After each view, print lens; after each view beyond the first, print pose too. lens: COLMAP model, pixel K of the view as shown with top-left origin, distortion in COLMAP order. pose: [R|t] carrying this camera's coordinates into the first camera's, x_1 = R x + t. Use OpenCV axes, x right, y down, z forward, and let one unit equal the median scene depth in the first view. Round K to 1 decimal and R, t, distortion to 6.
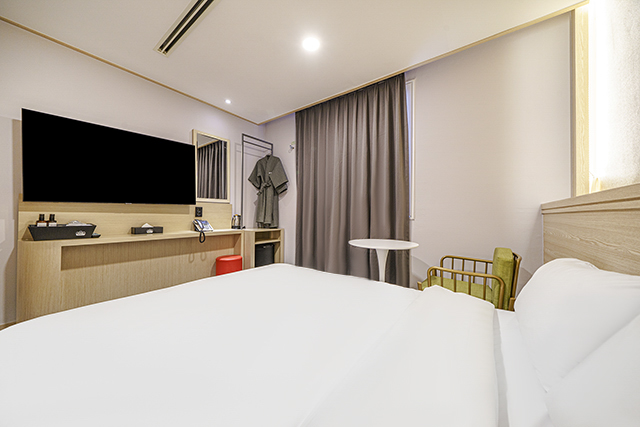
lens RADIAL K [[212.1, 0, 323.7], [0, 212.1, 213.2], [0, 0, 1]] dist [0.000331, 0.000015]
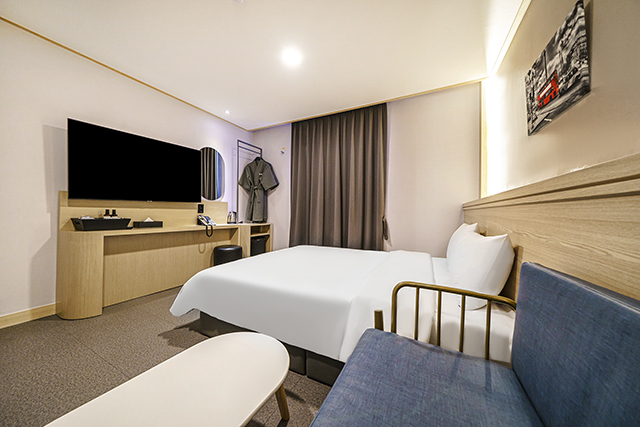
lens RADIAL K [[217.8, 0, 320.1], [0, 217.8, 217.2], [0, 0, 1]] dist [0.000193, -0.000043]
pose [[0.987846, -0.005030, 0.155355, -0.132904], [0.000775, 0.999623, 0.027438, 0.007683], [-0.155435, -0.026984, 0.987478, -0.233778]]
